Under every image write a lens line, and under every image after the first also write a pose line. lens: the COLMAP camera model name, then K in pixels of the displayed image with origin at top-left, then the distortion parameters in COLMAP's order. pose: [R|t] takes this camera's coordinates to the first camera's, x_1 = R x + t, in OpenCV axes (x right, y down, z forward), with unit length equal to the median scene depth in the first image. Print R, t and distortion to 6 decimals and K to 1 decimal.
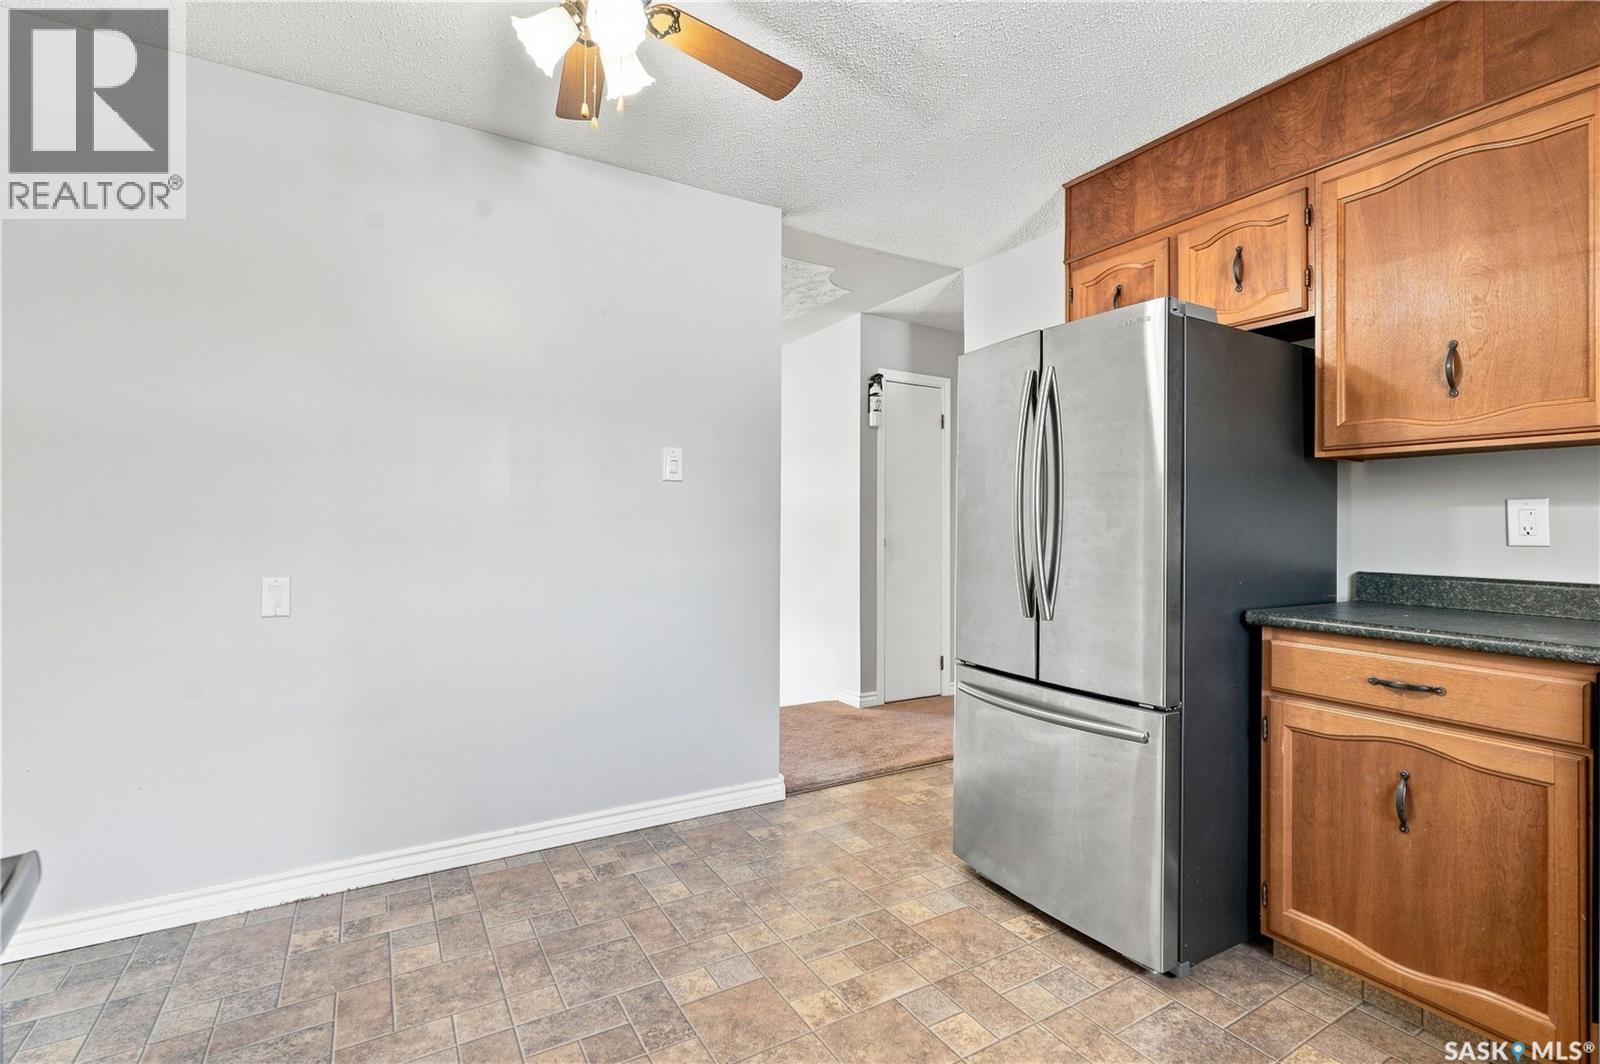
lens RADIAL K [[726.5, 0, 801.9], [0, 726.5, 517.5], [0, 0, 1]] dist [-0.006457, 0.004106]
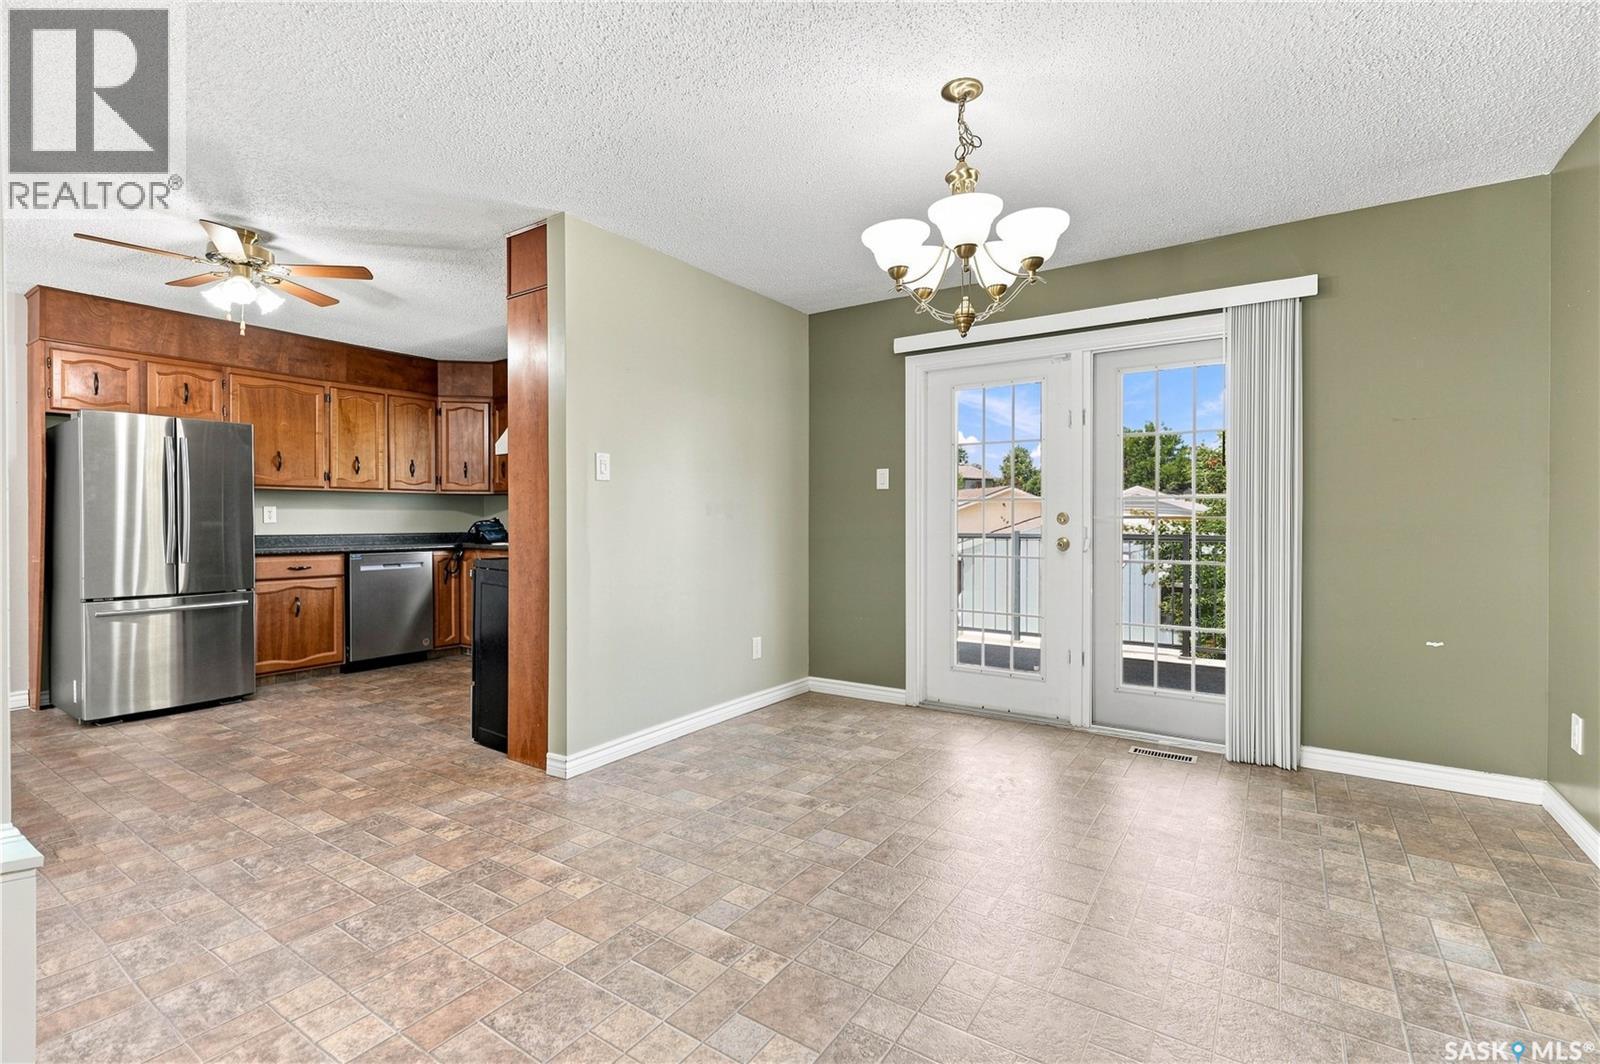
lens RADIAL K [[726.5, 0, 815.0], [0, 726.5, 524.0], [0, 0, 1]] dist [-0.006457, 0.004106]
pose [[-0.439805, -0.016406, 0.897943, -2.500112], [-0.015203, 0.999826, 0.010821, -0.018780], [-0.897965, -0.008893, -0.439978, 0.342205]]
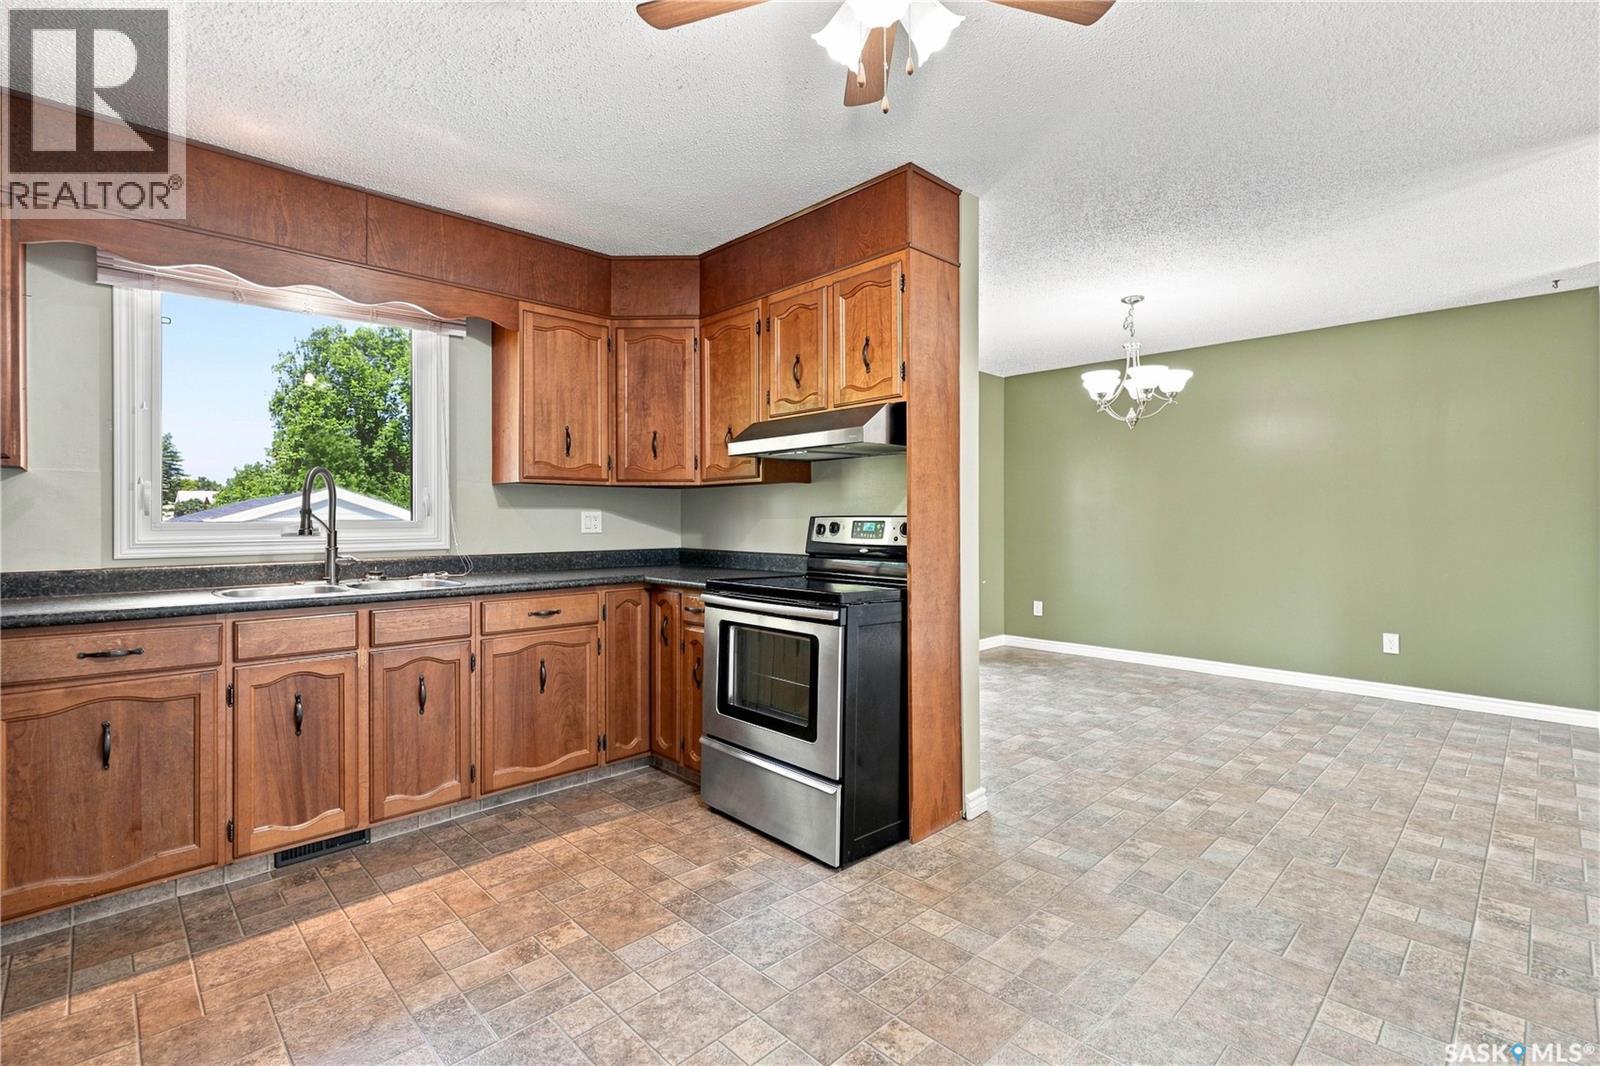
lens RADIAL K [[726.5, 0, 811.4], [0, 726.5, 514.4], [0, 0, 1]] dist [-0.006457, 0.004106]
pose [[-0.967814, -0.006741, -0.251576, -0.044047], [-0.002019, 0.999817, -0.019021, -0.003659], [0.251658, -0.017900, -0.967651, 1.507776]]
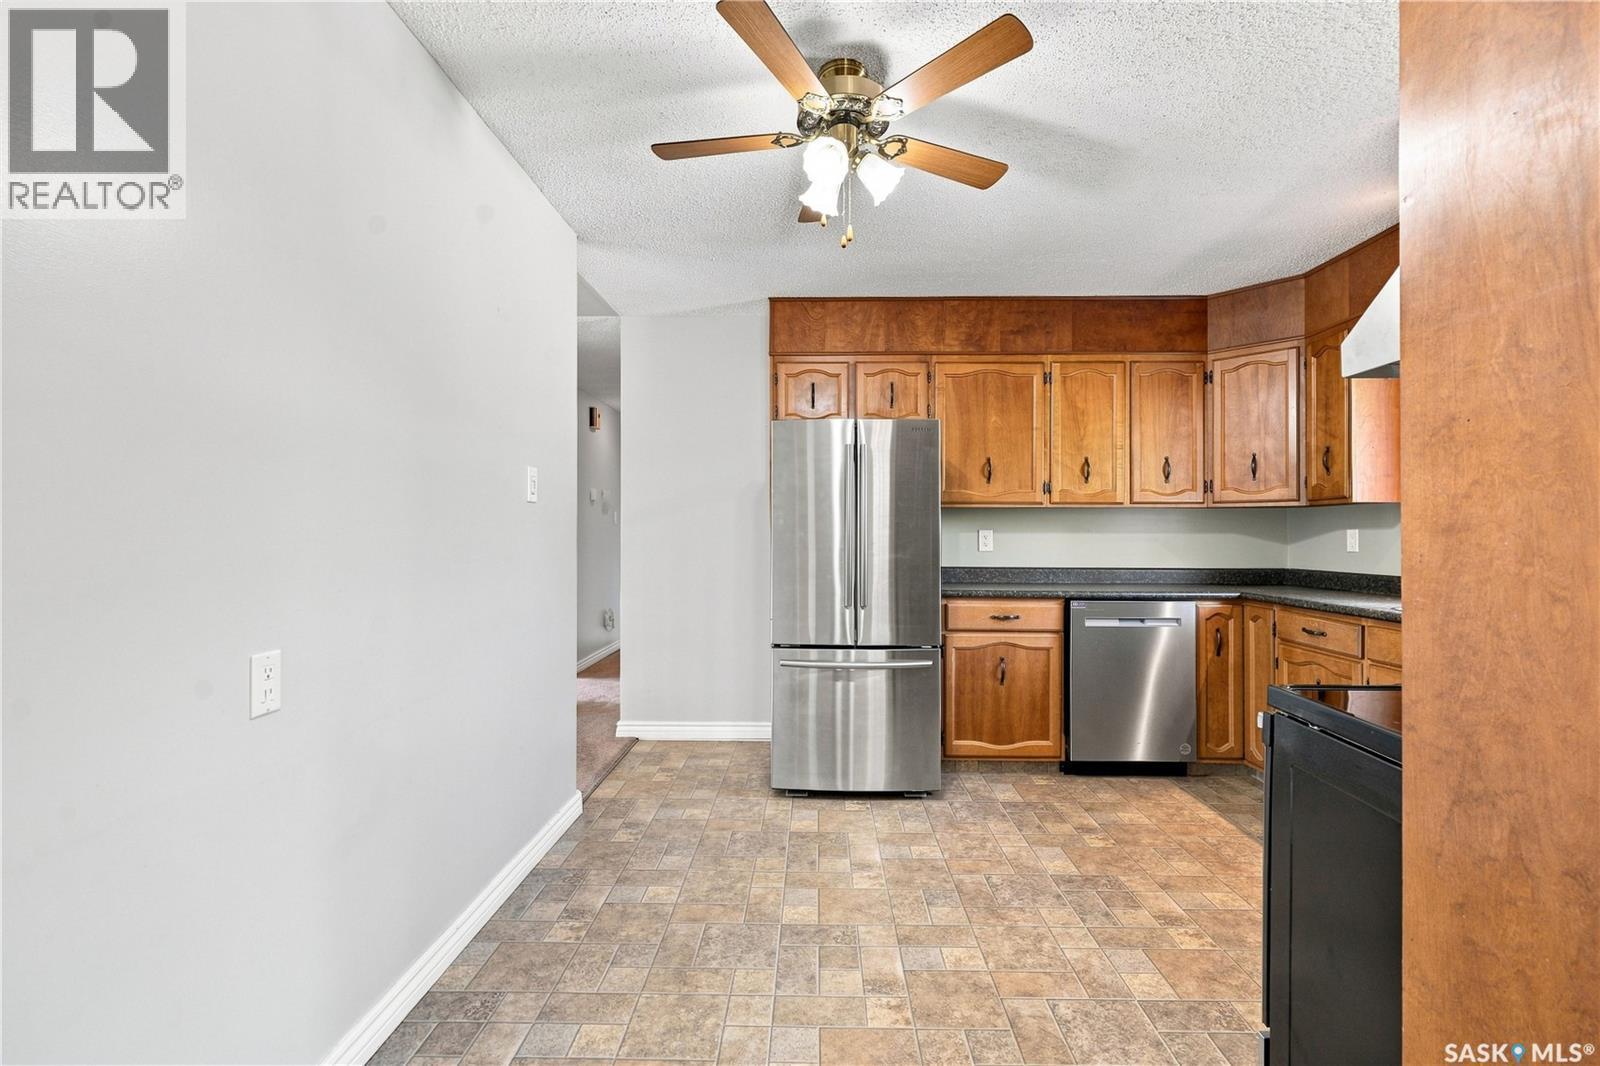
lens RADIAL K [[726.5, 0, 790.9], [0, 726.5, 531.3], [0, 0, 1]] dist [-0.006457, 0.004106]
pose [[0.533721, -0.003378, 0.845654, -1.194655], [-0.007361, 0.999936, 0.008639, -0.036395], [-0.845629, -0.010836, 0.533661, 0.330785]]
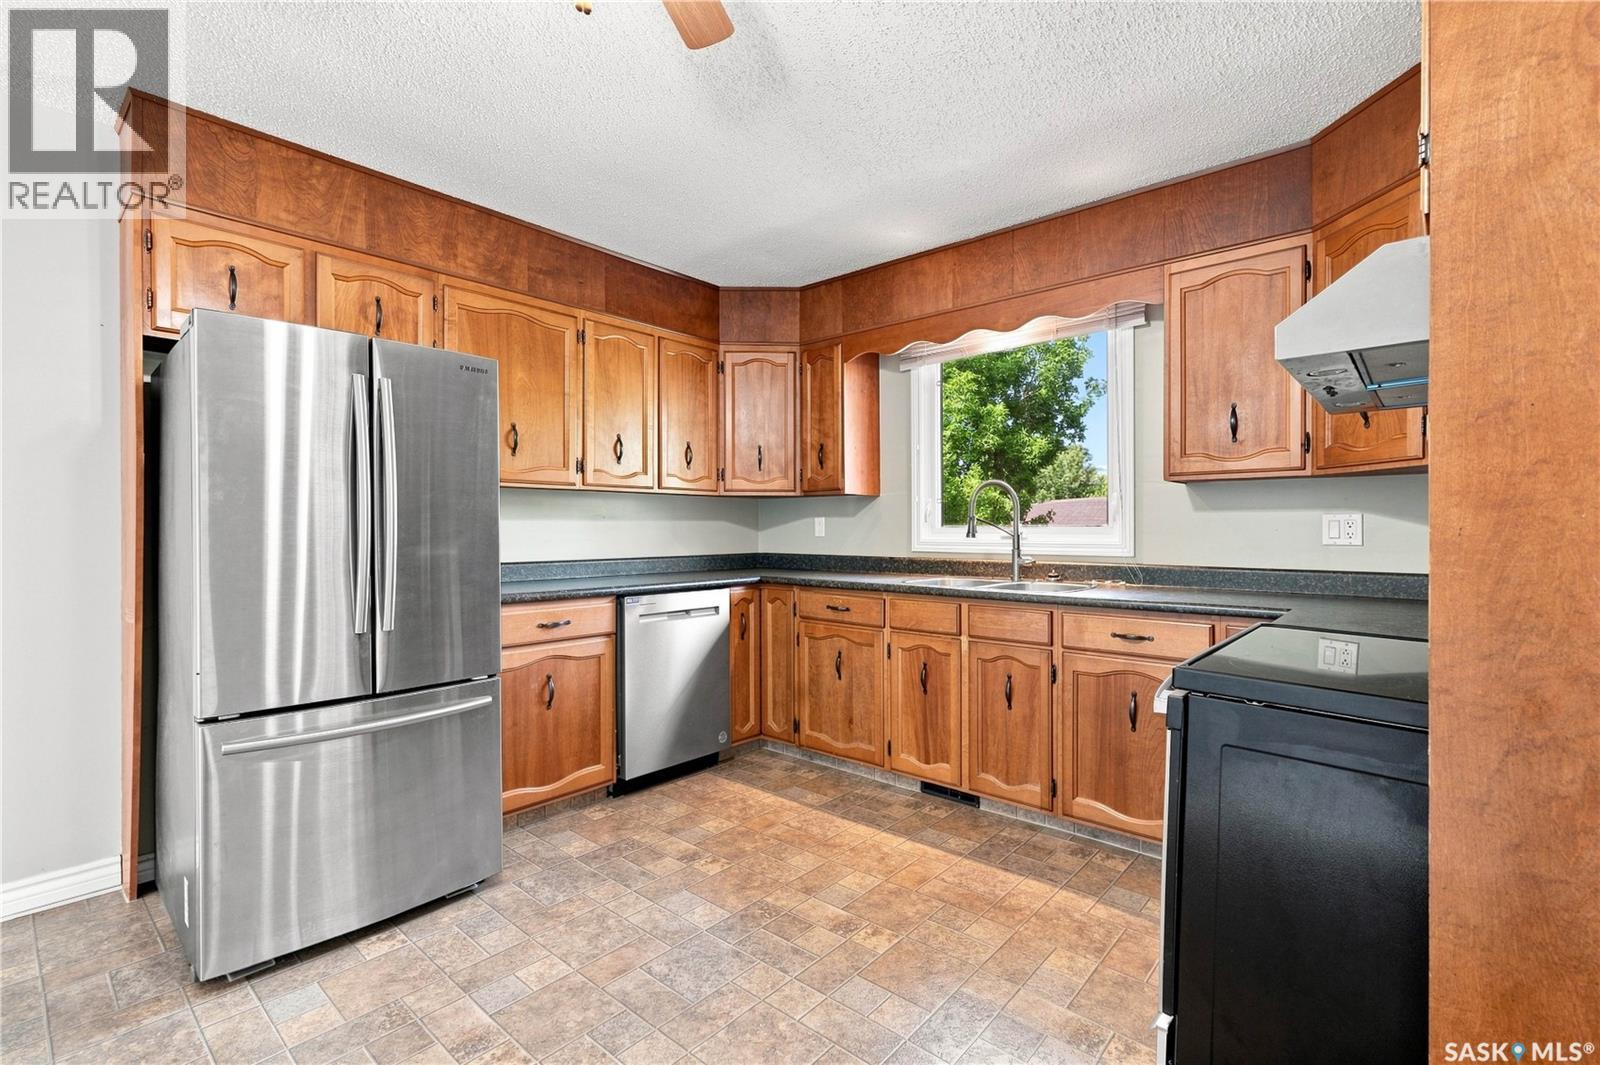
lens RADIAL K [[726.5, 0, 812.9], [0, 726.5, 529.9], [0, 0, 1]] dist [-0.006457, 0.004106]
pose [[-0.320941, -0.012598, 0.947016, -0.900144], [-0.012685, 0.999879, 0.009002, -0.017065], [-0.947014, -0.009124, -0.321062, 0.843743]]
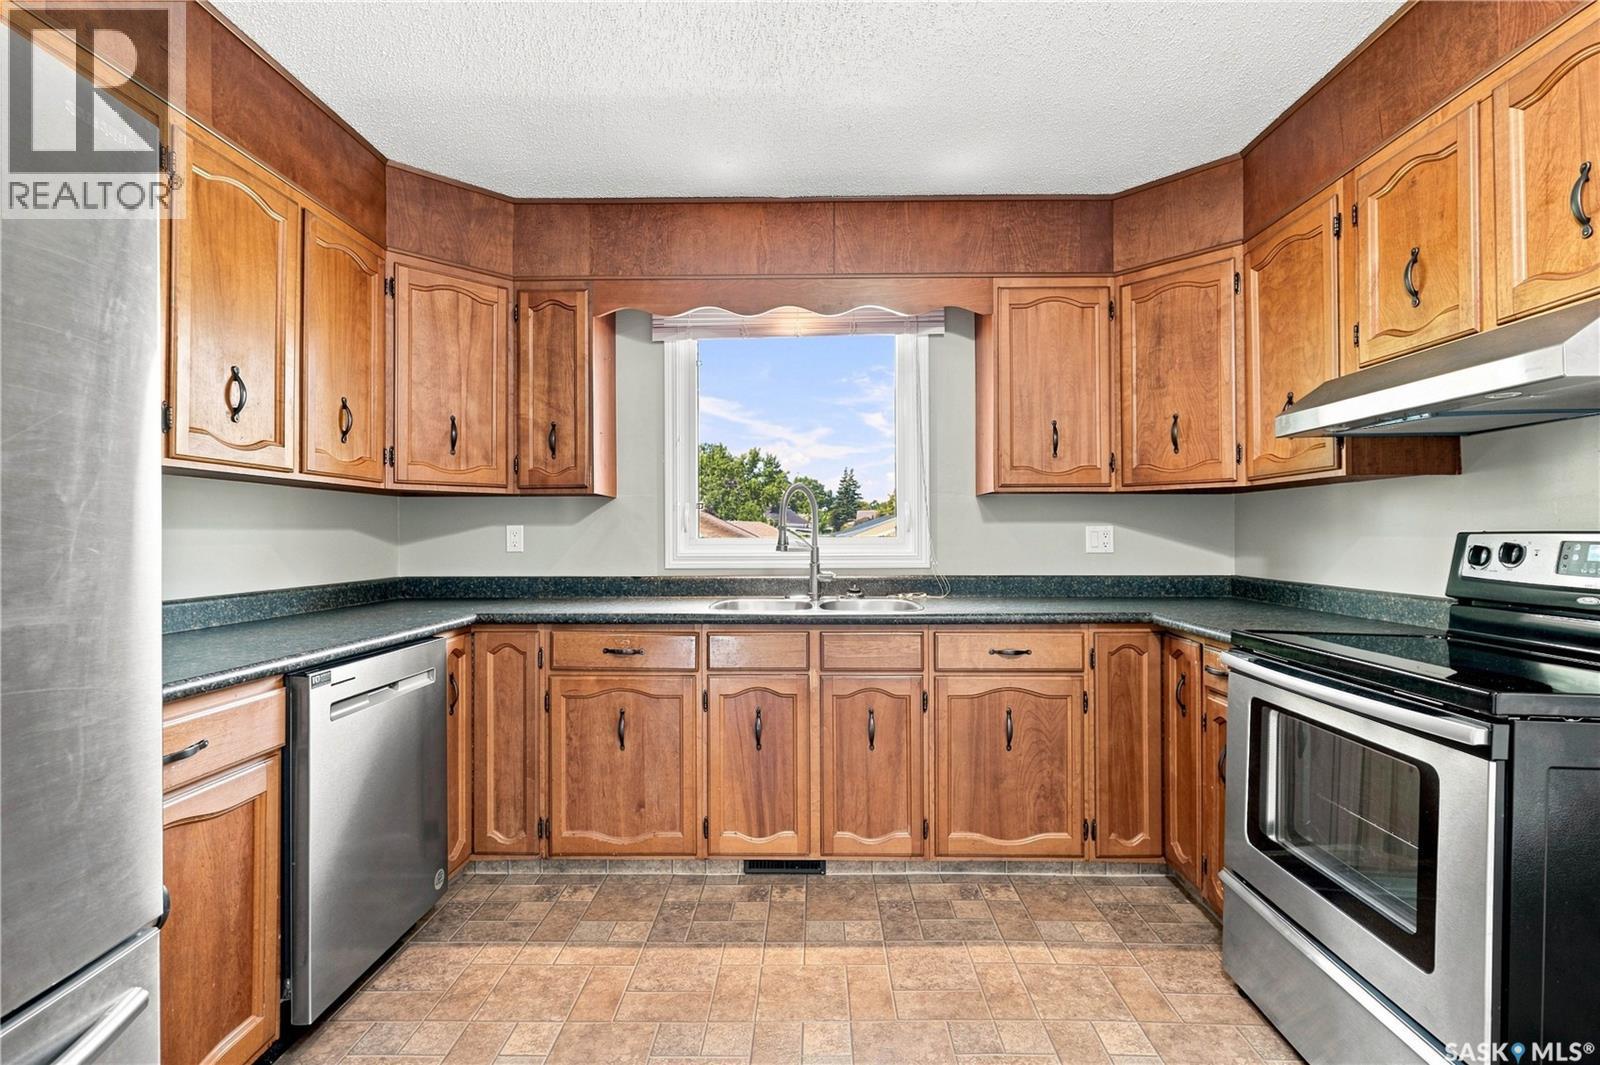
lens RADIAL K [[726.5, 0, 810.0], [0, 726.5, 525.5], [0, 0, 1]] dist [-0.006457, 0.004106]
pose [[-0.858495, -0.000570, 0.512822, -0.224341], [-0.010753, 0.999800, -0.016890, -0.014754], [-0.512710, -0.020014, -0.858329, 1.132520]]
